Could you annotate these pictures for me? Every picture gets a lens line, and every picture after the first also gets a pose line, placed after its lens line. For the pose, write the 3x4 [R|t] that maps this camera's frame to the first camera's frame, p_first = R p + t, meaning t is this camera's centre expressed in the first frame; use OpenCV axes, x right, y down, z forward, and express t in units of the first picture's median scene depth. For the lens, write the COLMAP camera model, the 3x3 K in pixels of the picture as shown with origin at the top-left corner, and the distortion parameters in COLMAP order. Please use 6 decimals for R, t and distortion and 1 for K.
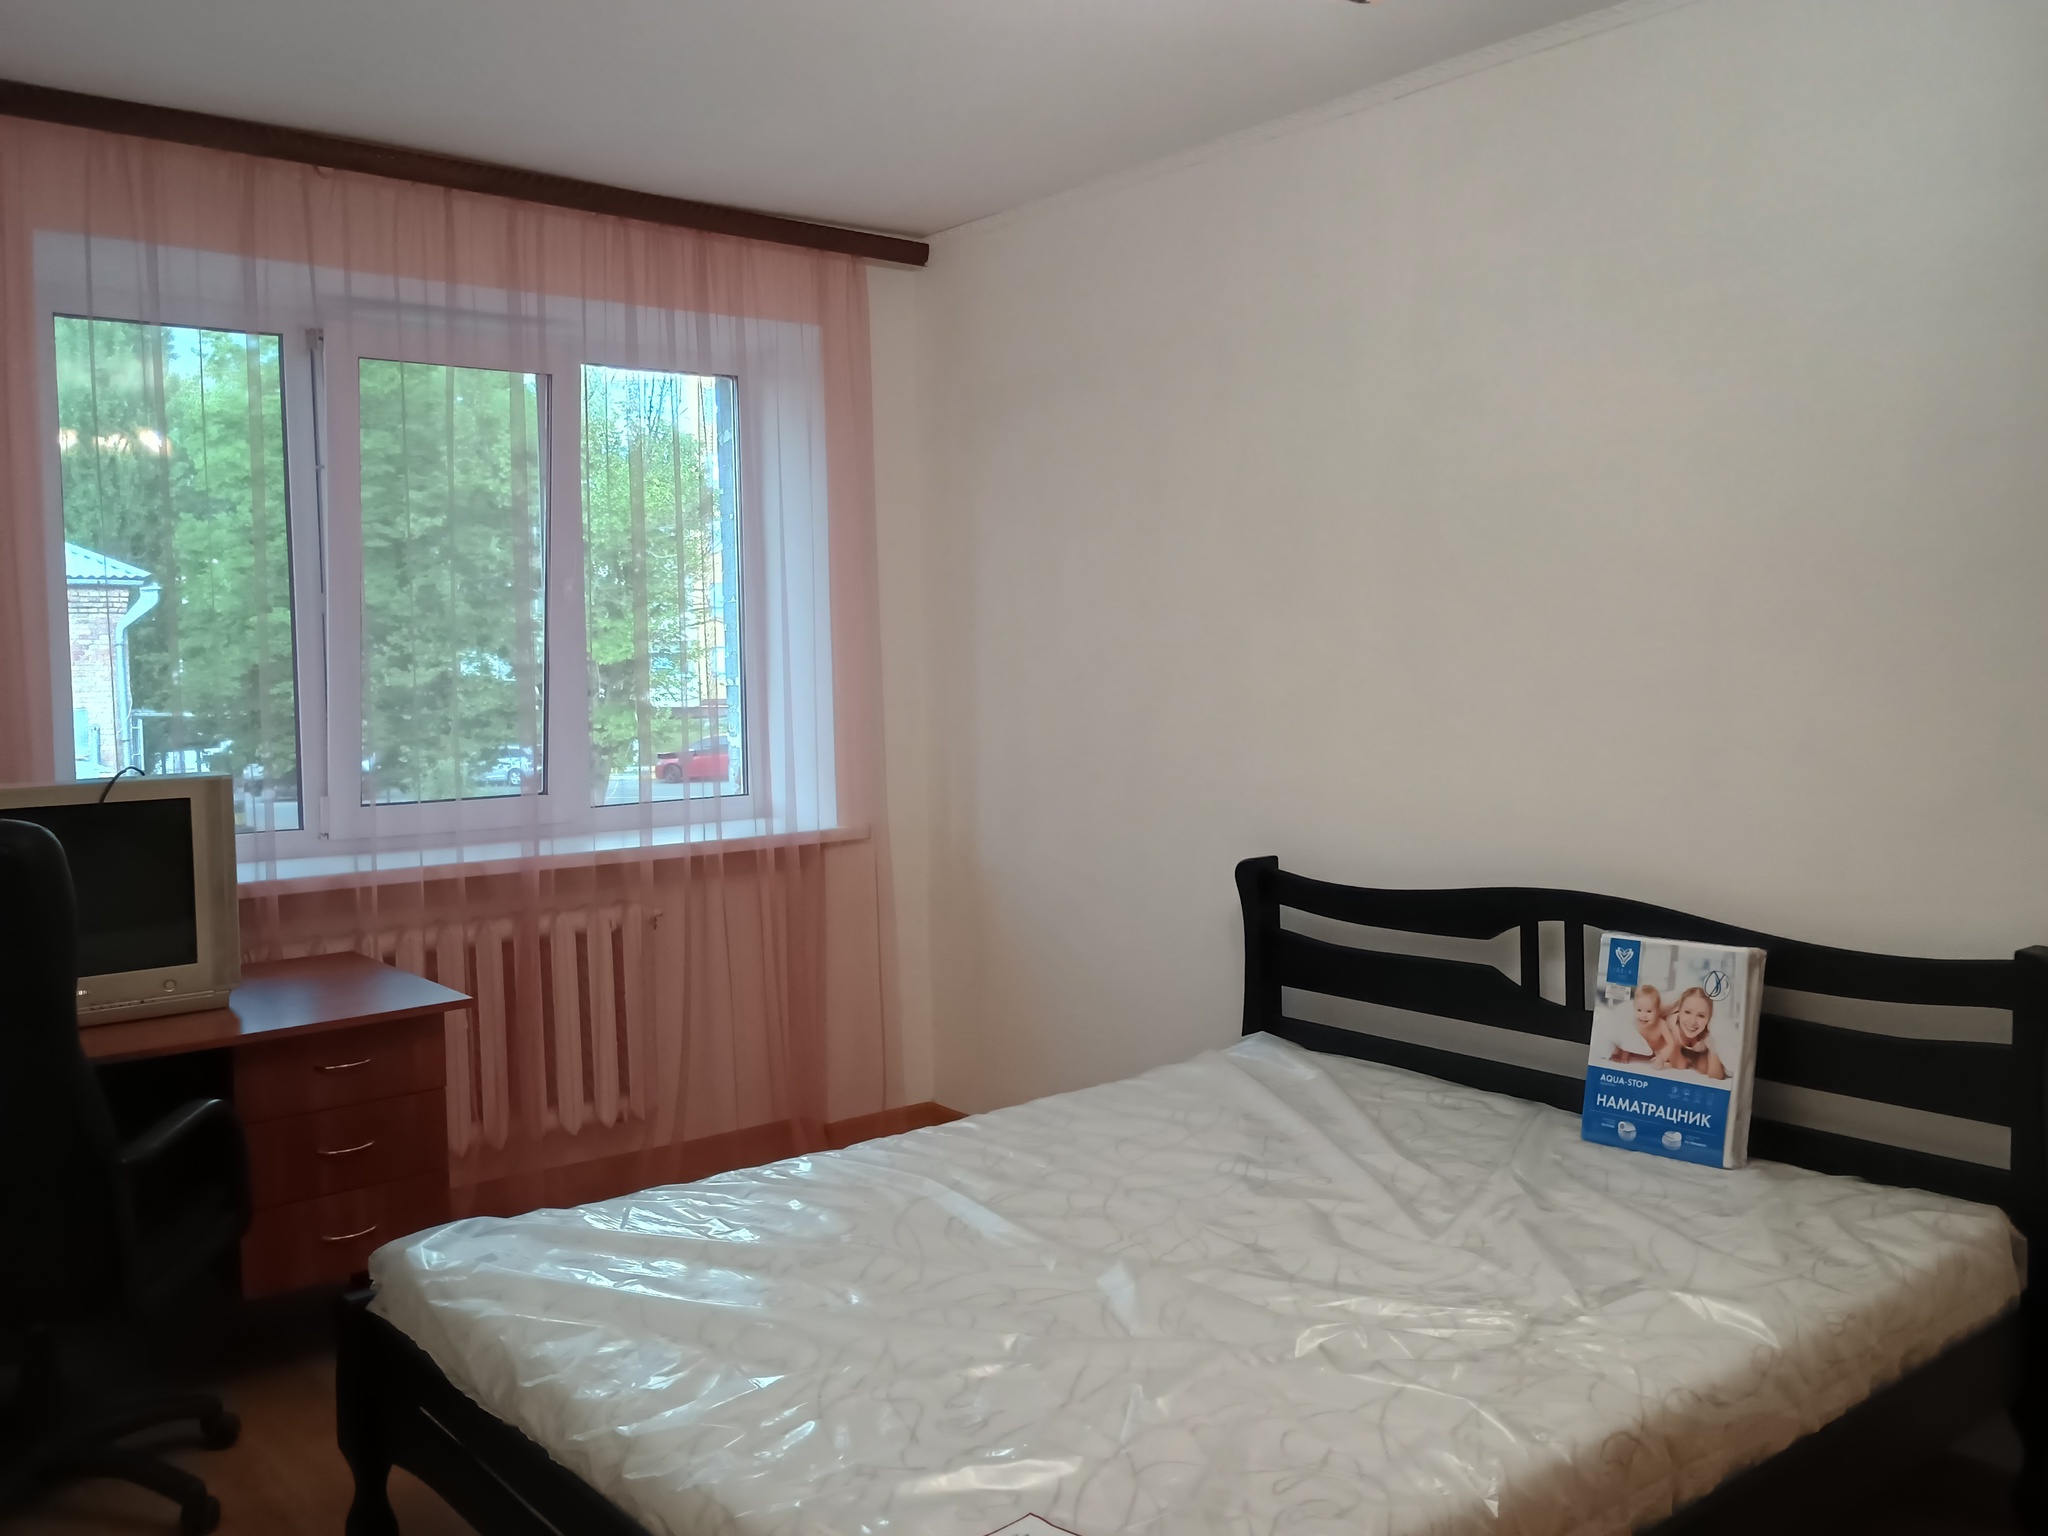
lens RADIAL K [[1802.1, 0, 1018.4], [0, 1802.1, 759.5], [0, 0, 1]] dist [0.057159, -0.068835]
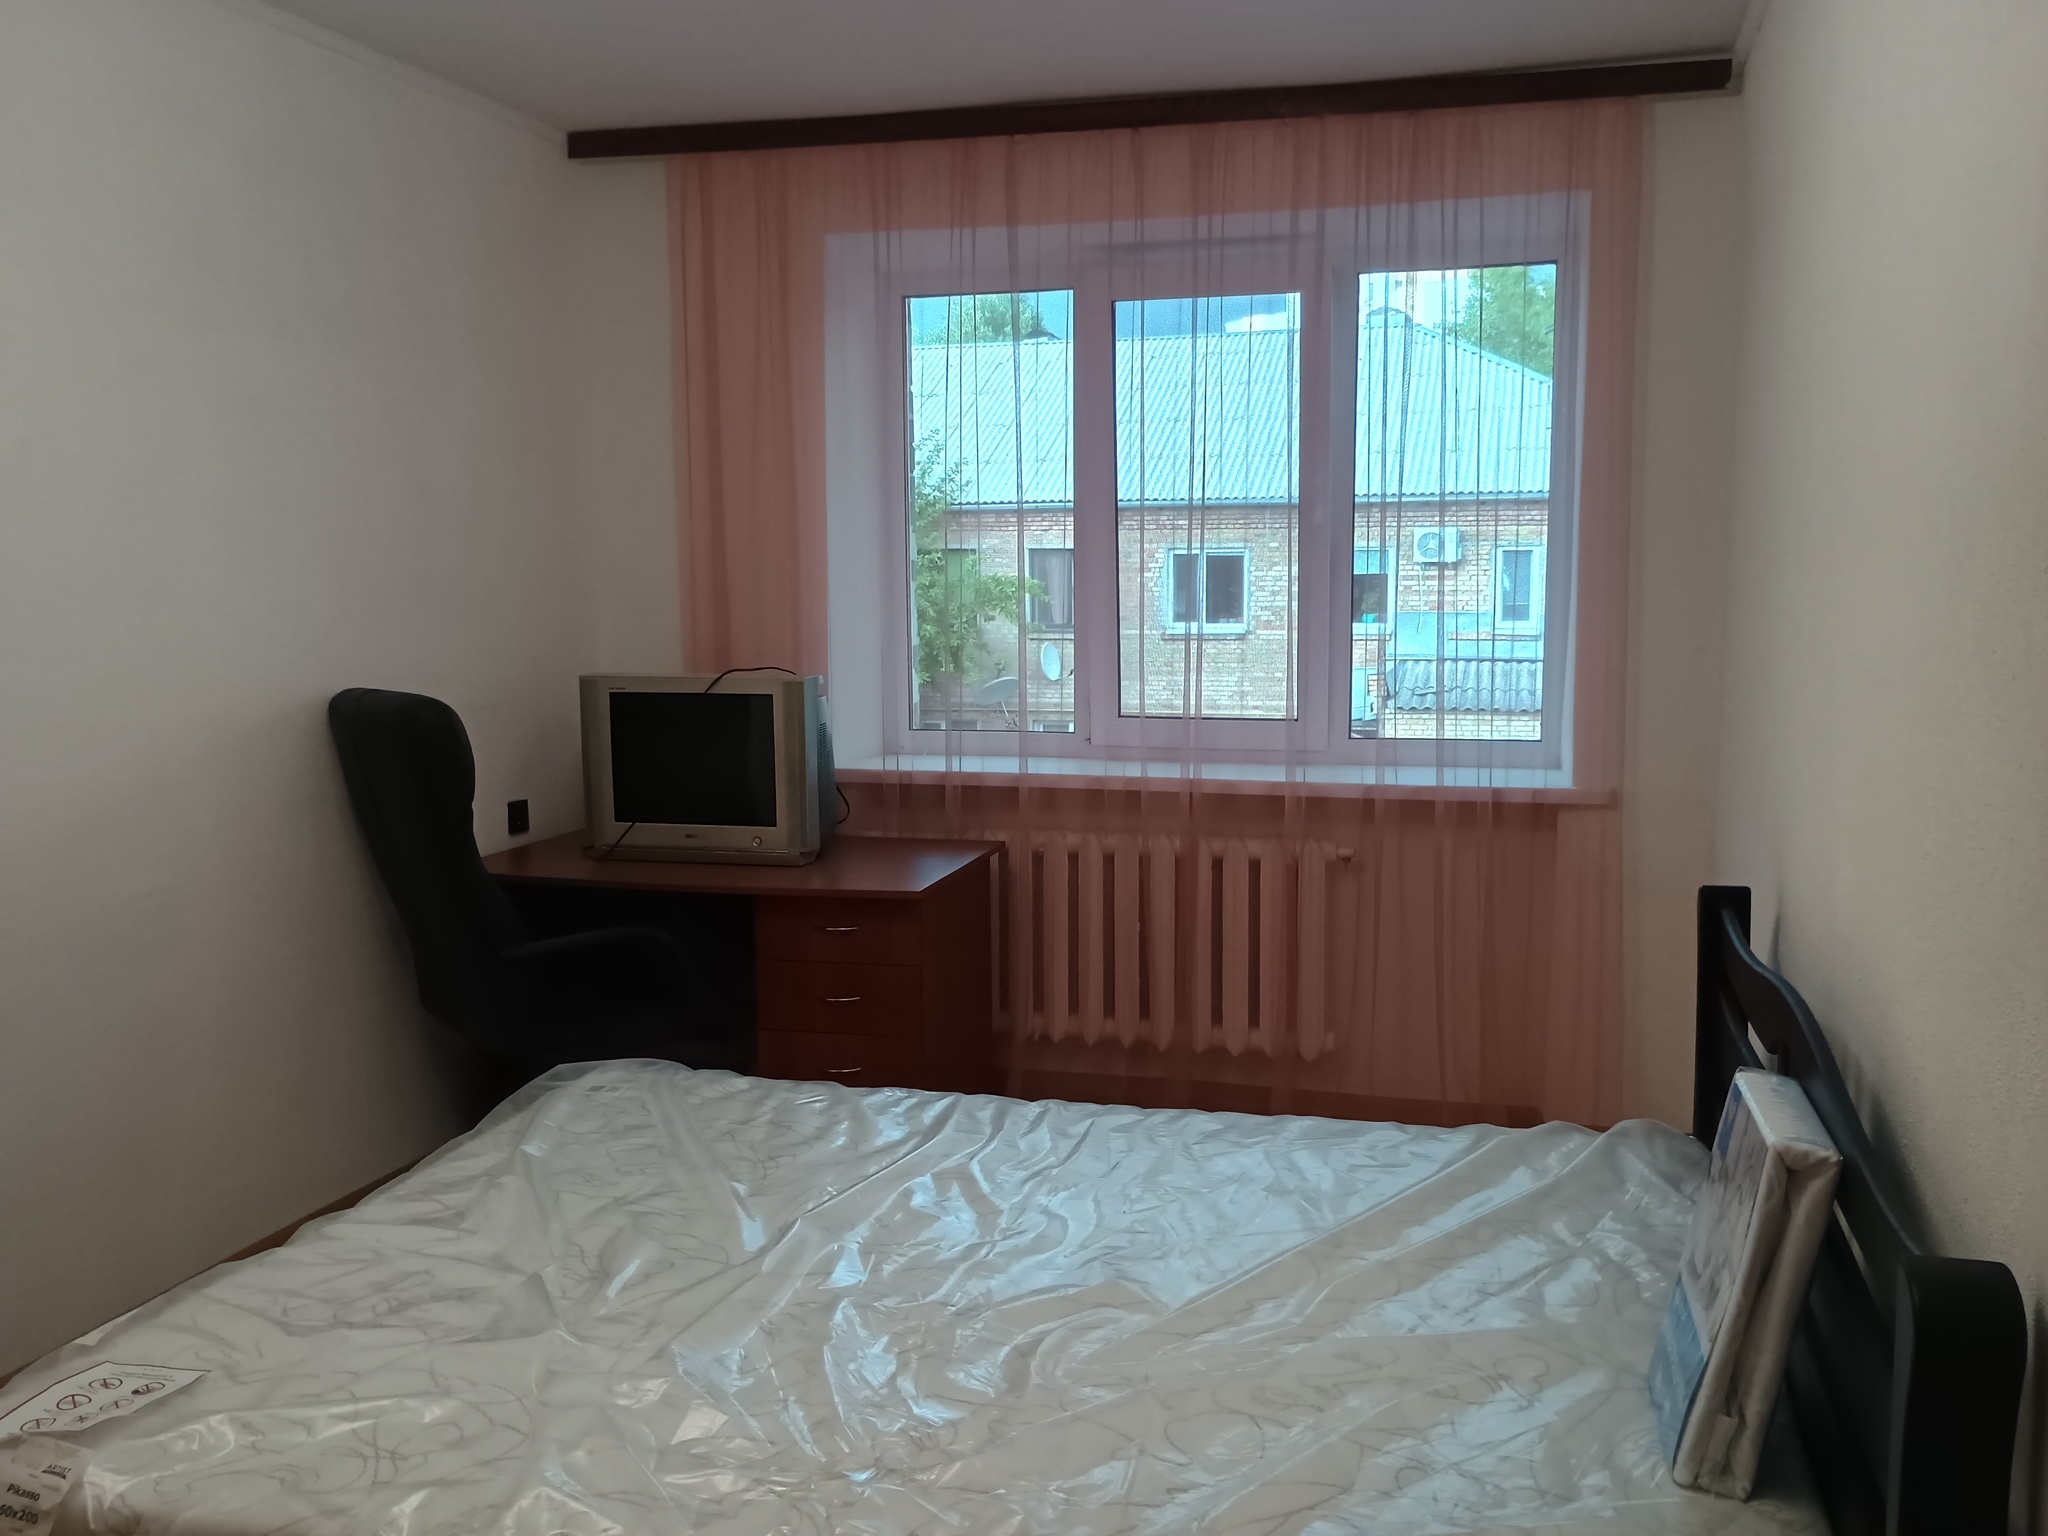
lens RADIAL K [[1722.1, 0, 1024.0], [0, 1722.1, 768.0], [0, 0, 1]] dist [0.048128, -0.069368]
pose [[0.590511, 0.104023, -0.800298, 0.424421], [-0.059207, 0.994570, 0.085587, -0.027912], [0.804855, -0.003157, 0.593463, 0.322577]]
